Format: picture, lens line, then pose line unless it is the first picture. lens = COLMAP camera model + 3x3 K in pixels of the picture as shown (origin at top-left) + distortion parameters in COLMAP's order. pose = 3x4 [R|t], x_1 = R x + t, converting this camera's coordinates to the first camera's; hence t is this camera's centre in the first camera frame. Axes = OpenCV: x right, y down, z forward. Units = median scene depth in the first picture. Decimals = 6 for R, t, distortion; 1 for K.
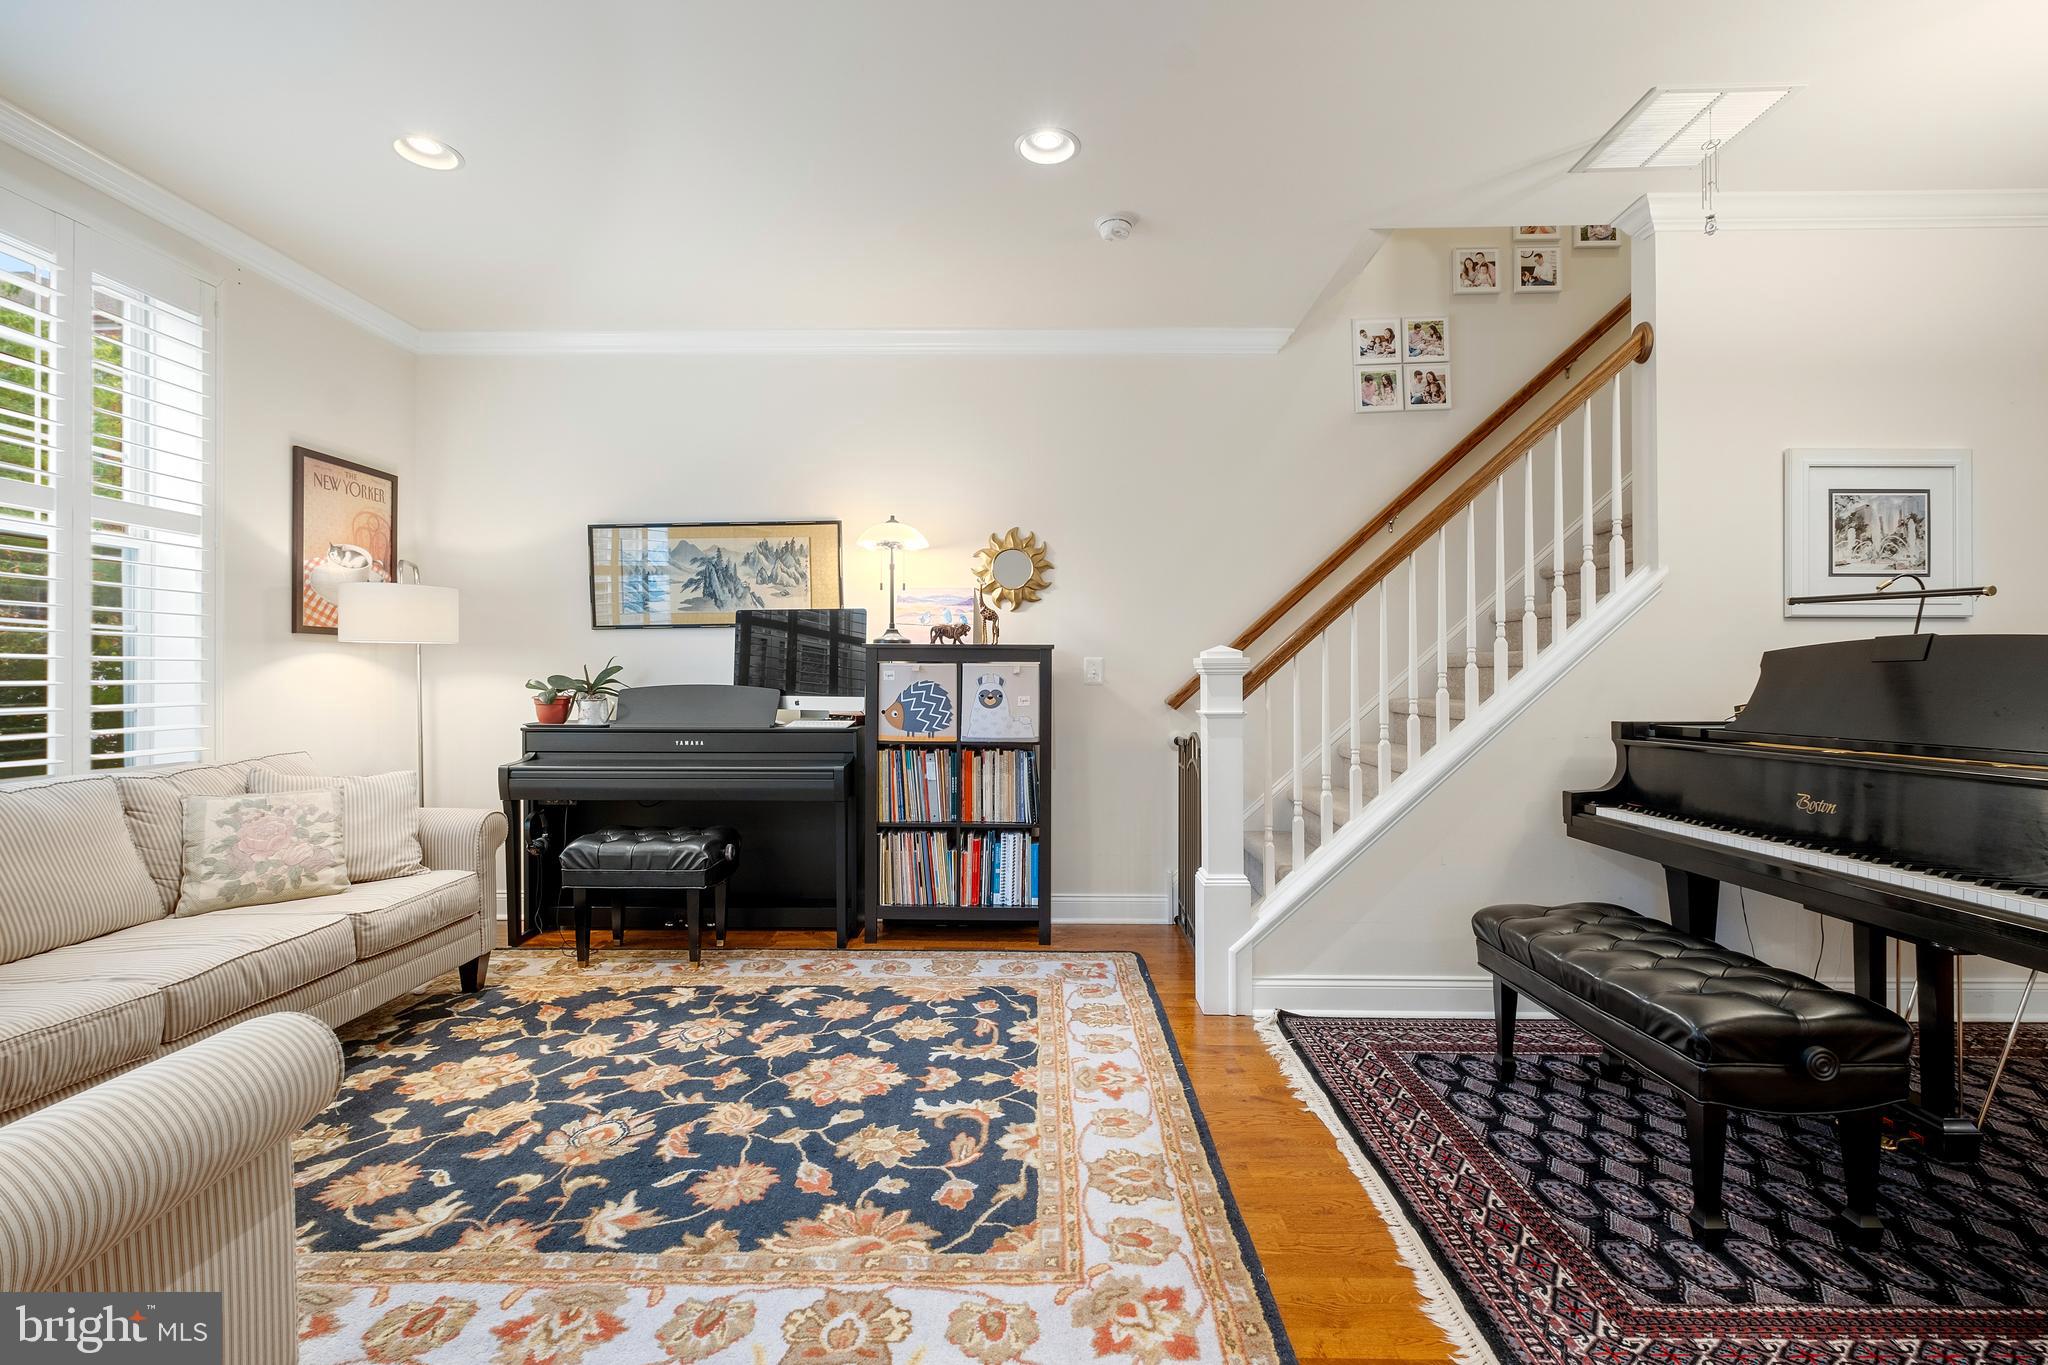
lens RADIAL K [[895.1, 0, 1030.6], [0, 895.1, 673.4], [0, 0, 1]] dist [-0.003111, -0.000800]
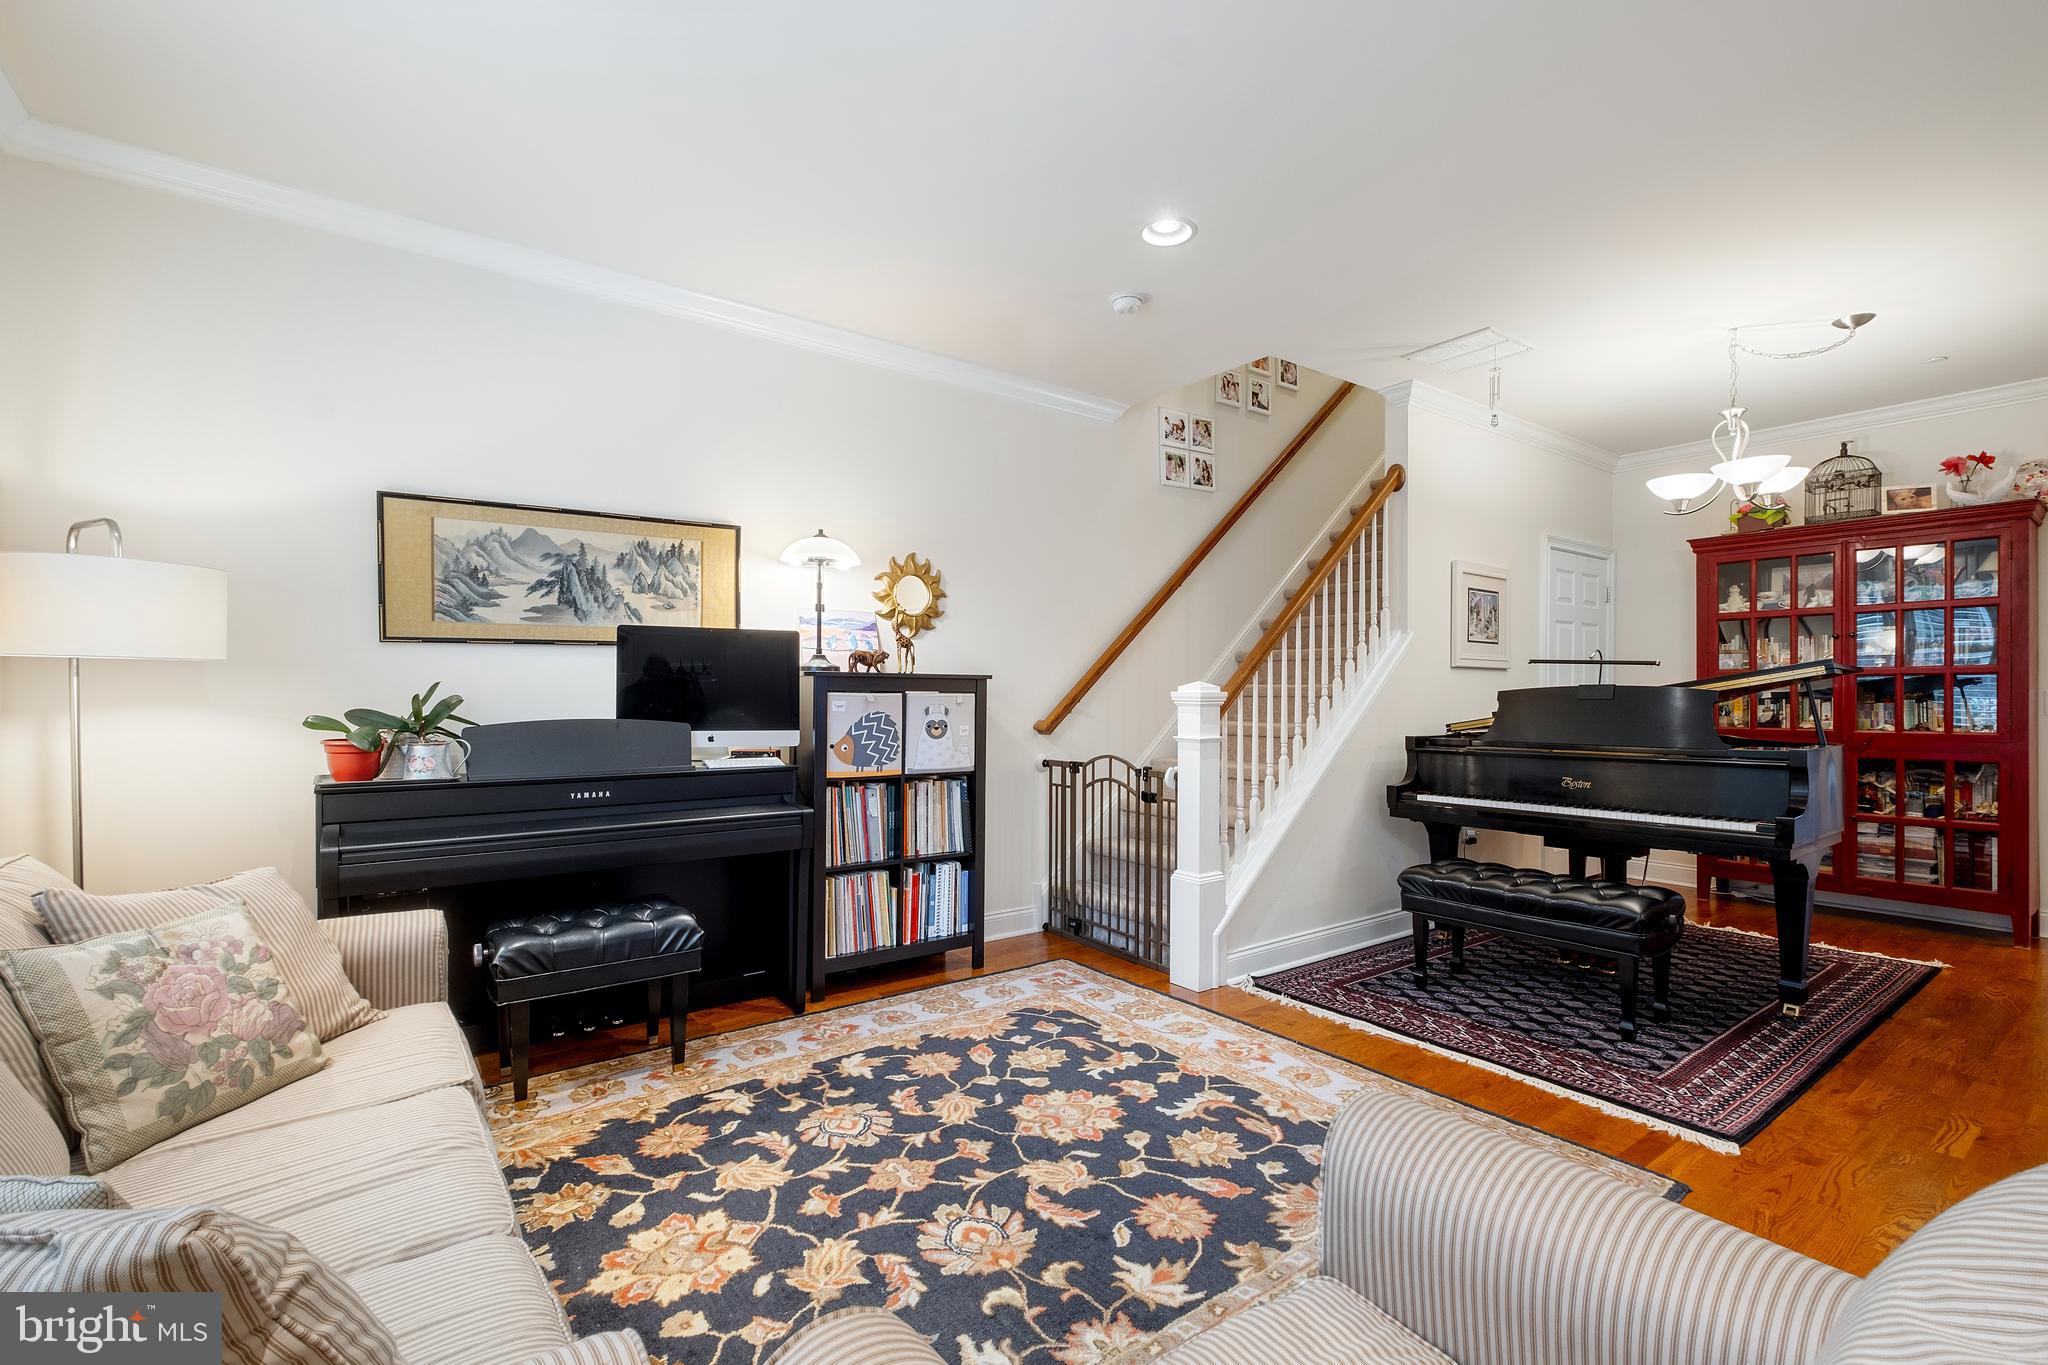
lens RADIAL K [[904.3, 0, 1028.8], [0, 904.3, 696.4], [0, 0, 1]] dist [-0.002483, -0.000534]
pose [[0.794314, -0.001760, 0.607505, -0.720009], [-0.004732, 0.999948, 0.009083, -0.021689], [-0.607489, -0.010089, 0.794264, 0.188058]]
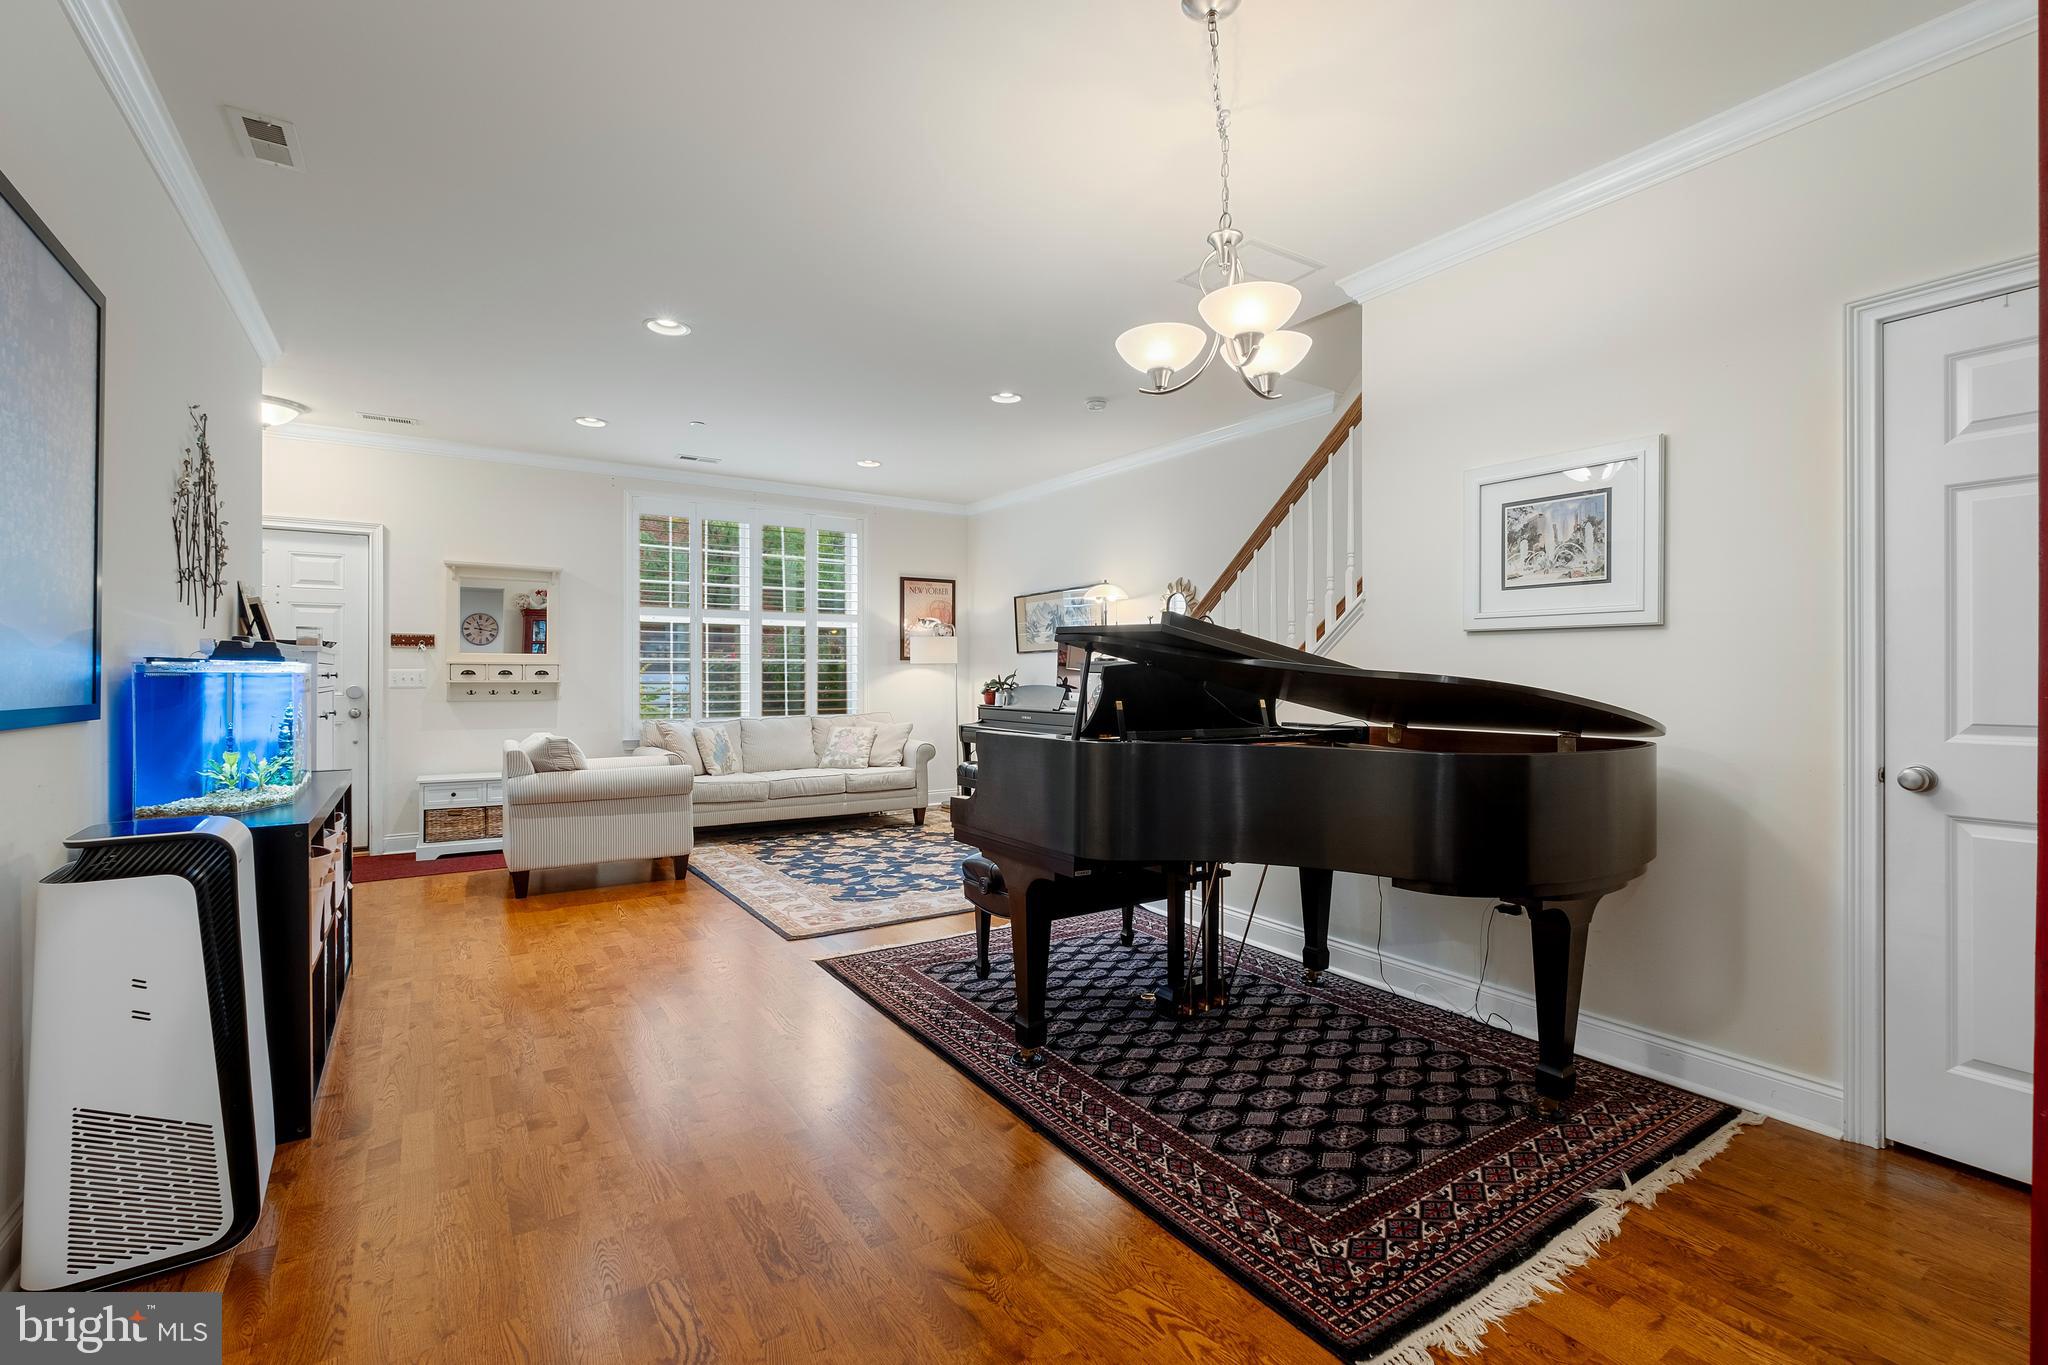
lens RADIAL K [[895.1, 0, 1030.6], [0, 895.1, 673.4], [0, 0, 1]] dist [-0.003111, -0.000800]
pose [[0.569091, -0.000146, -0.822274, 1.425421], [0.001784, 0.999998, 0.001057, -0.016218], [0.822272, -0.002069, 0.569090, -0.018976]]
